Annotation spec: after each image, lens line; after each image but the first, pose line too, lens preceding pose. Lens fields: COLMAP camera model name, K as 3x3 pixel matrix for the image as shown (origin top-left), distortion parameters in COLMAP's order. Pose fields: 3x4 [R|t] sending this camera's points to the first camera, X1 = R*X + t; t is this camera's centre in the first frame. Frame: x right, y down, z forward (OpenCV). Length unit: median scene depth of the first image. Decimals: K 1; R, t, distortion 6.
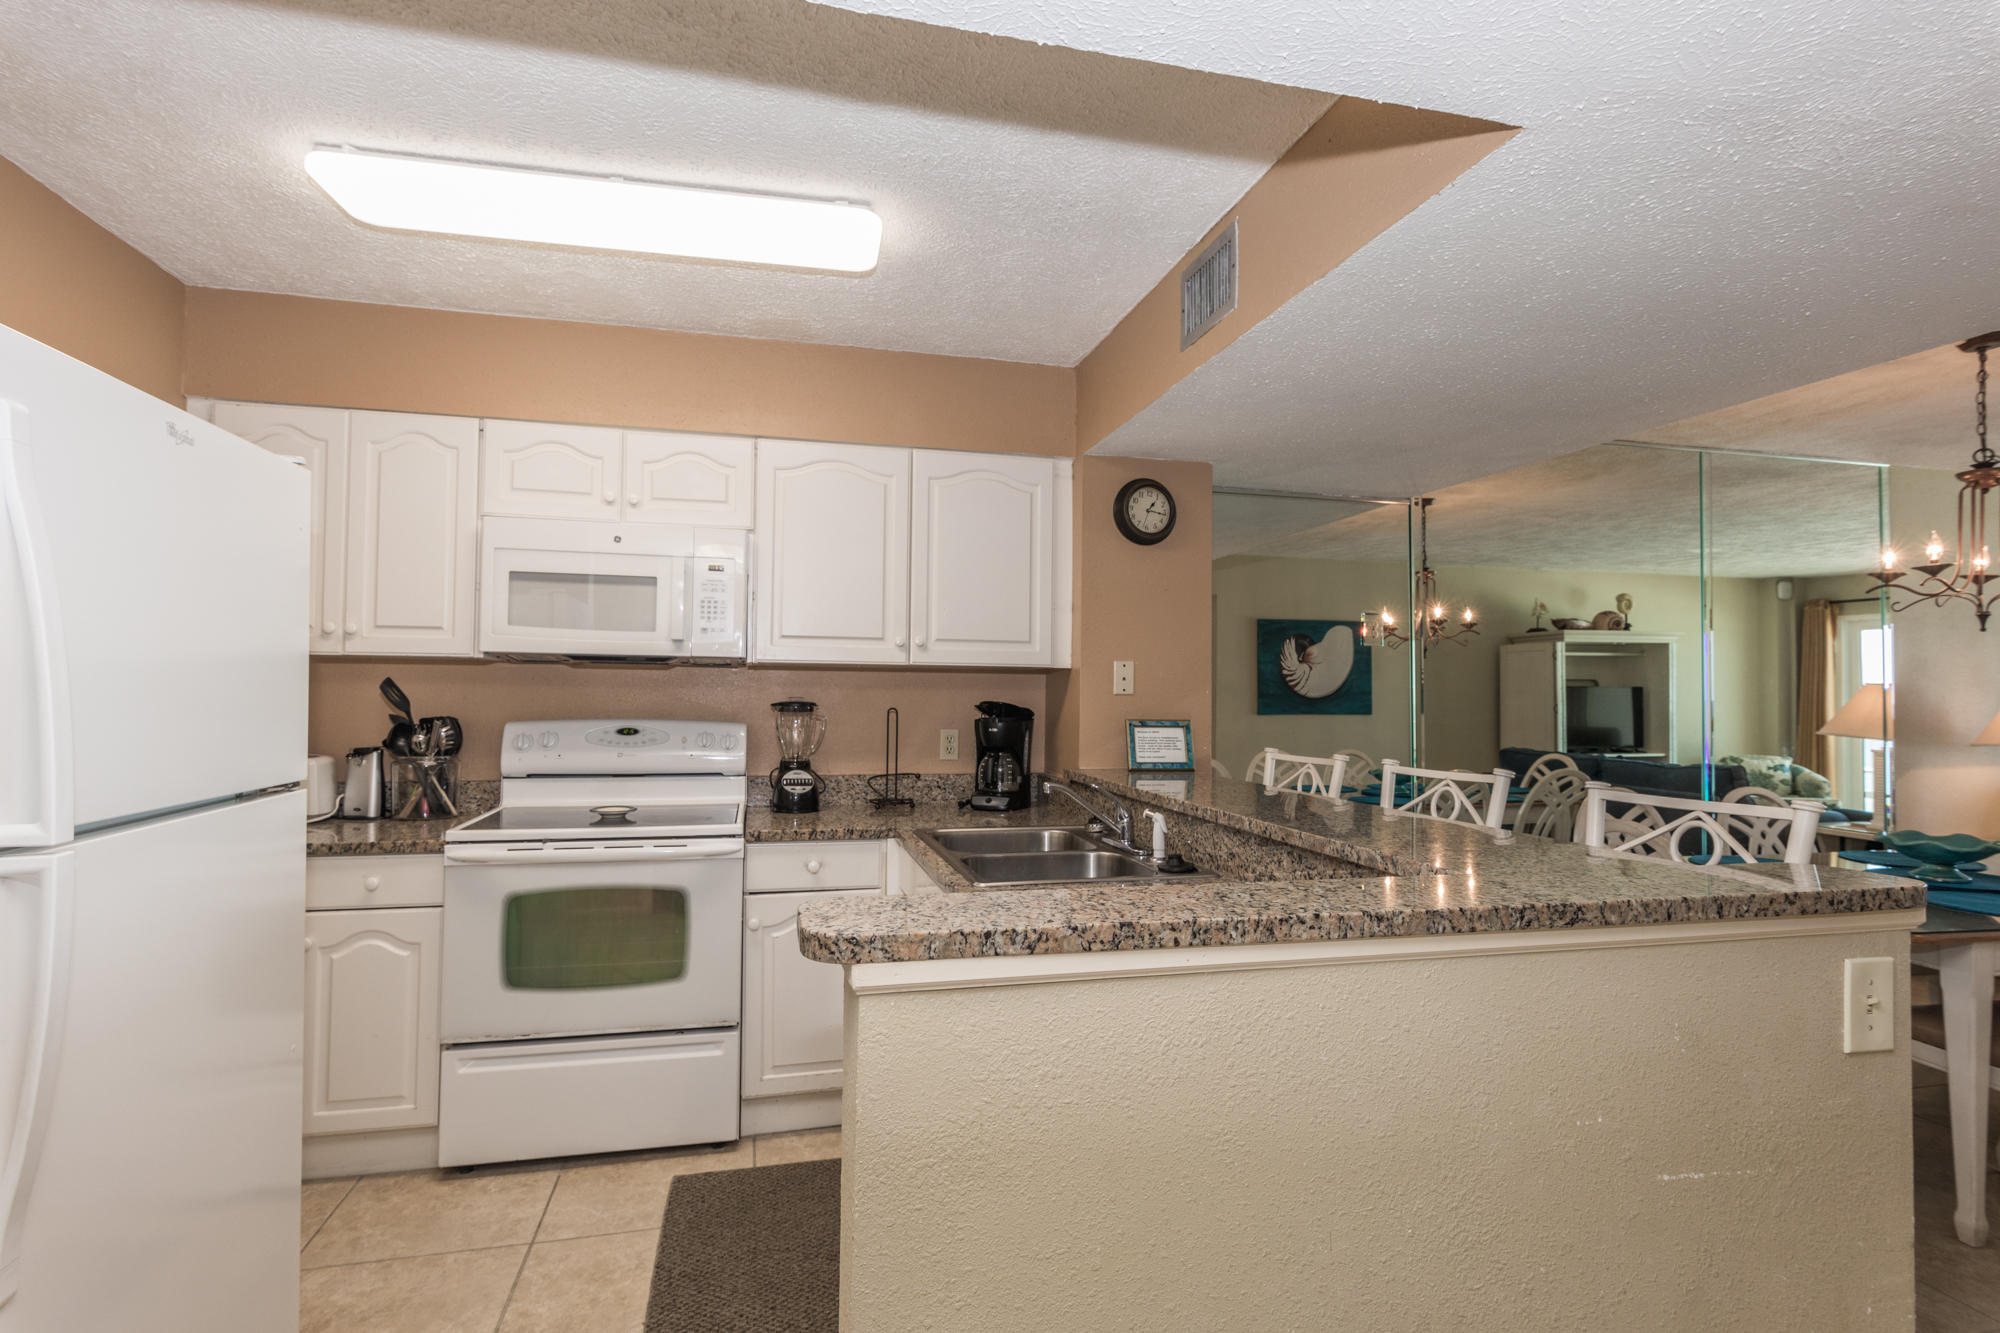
lens RADIAL K [[978.1, 0, 1004.6], [0, 978.1, 670.2], [0, 0, 1]] dist [0.005031, 0.000751]
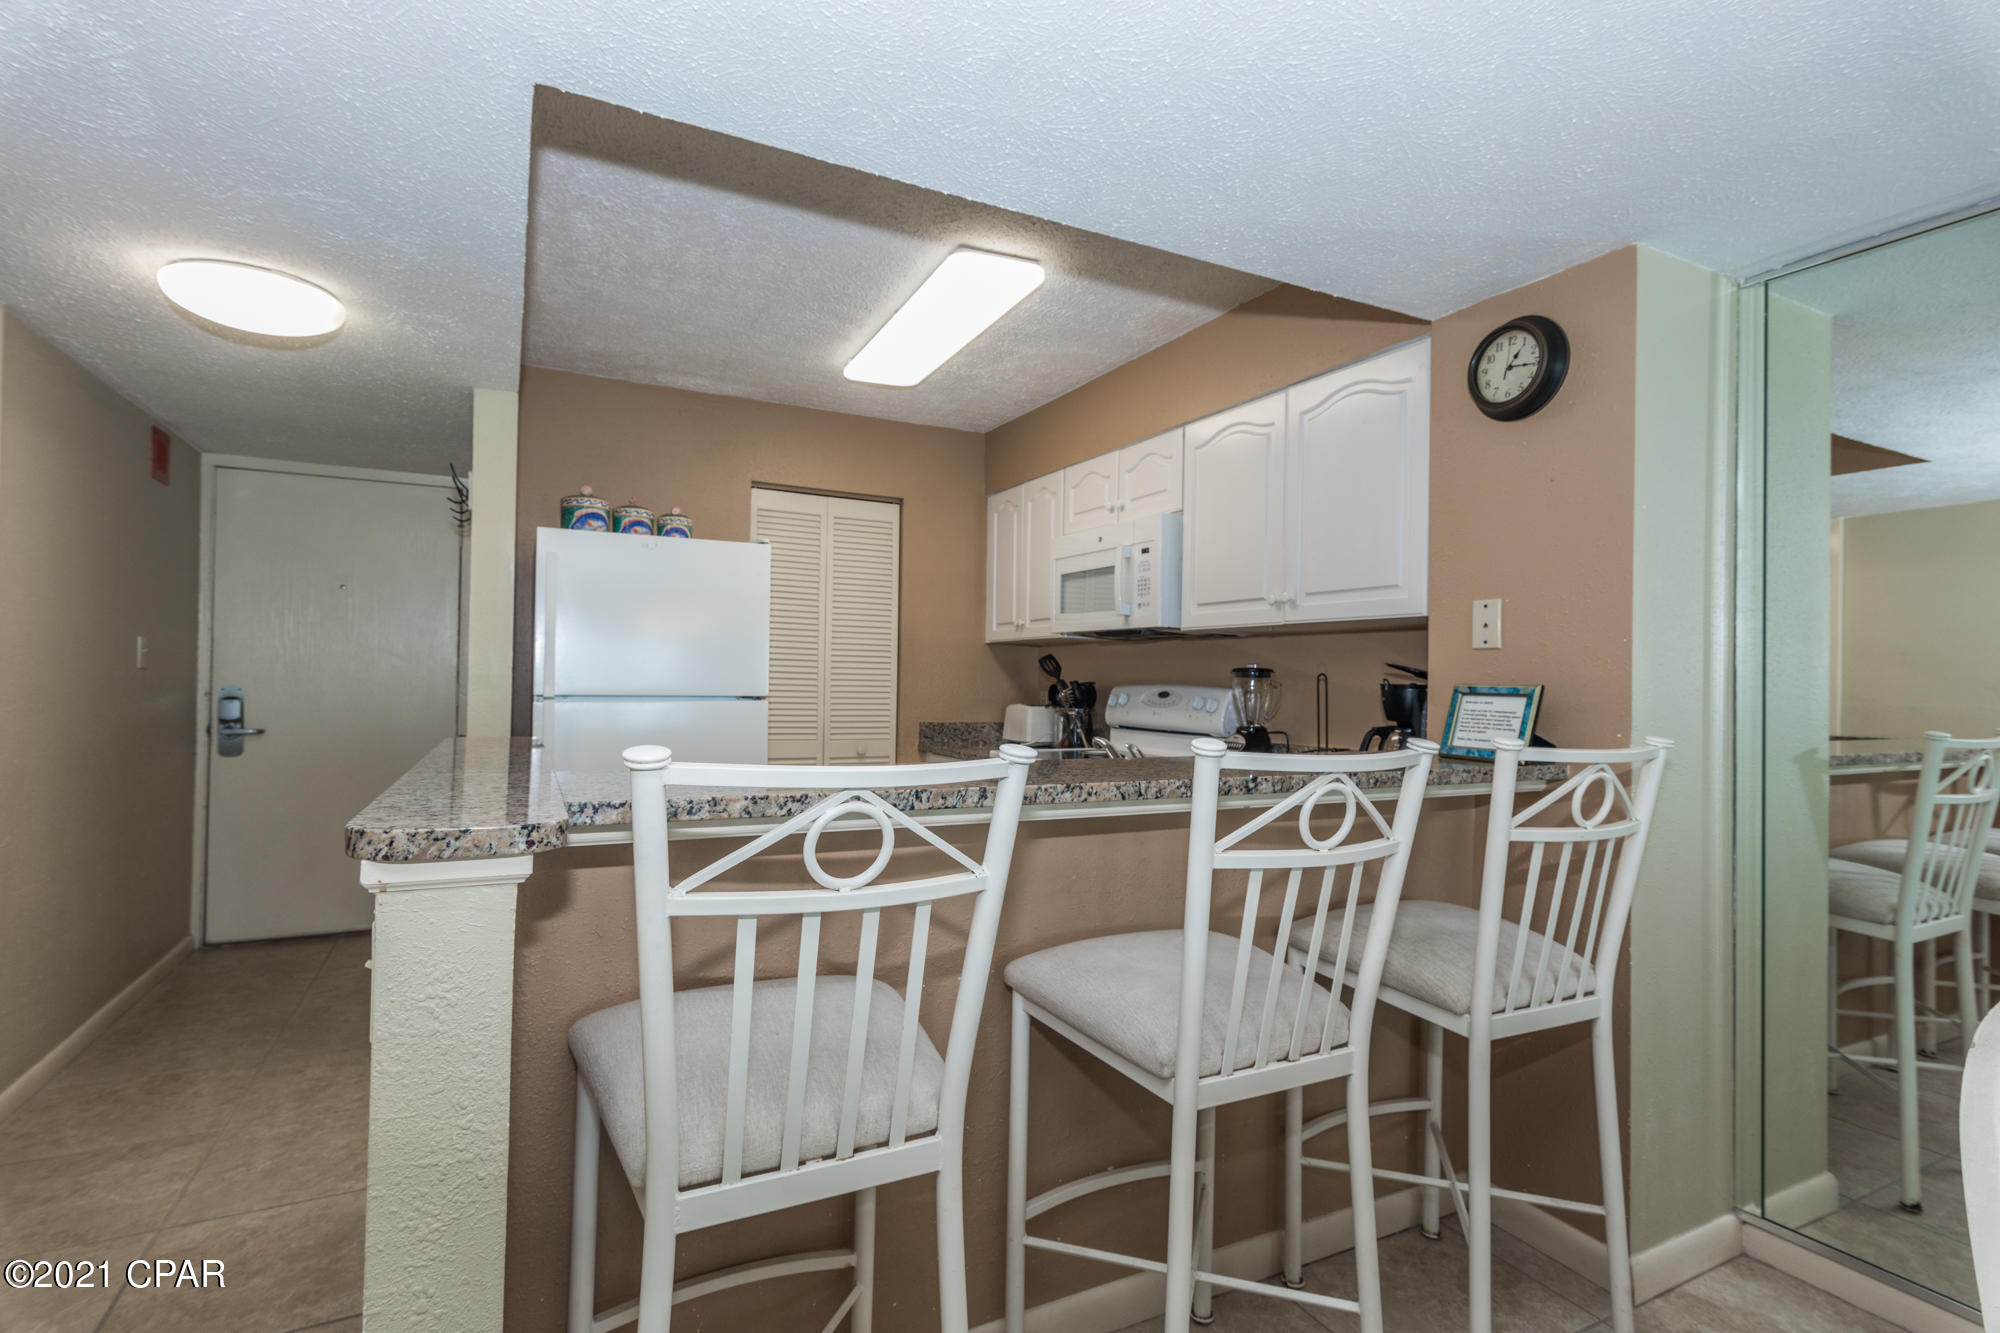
lens RADIAL K [[978.1, 0, 1000.1], [0, 978.1, 672.6], [0, 0, 1]] dist [0.005031, 0.000751]
pose [[0.216390, -0.013828, -0.976209, 0.757583], [0.006989, 0.999896, -0.012614, 0.050346], [0.976282, -0.004093, 0.216465, 0.557557]]
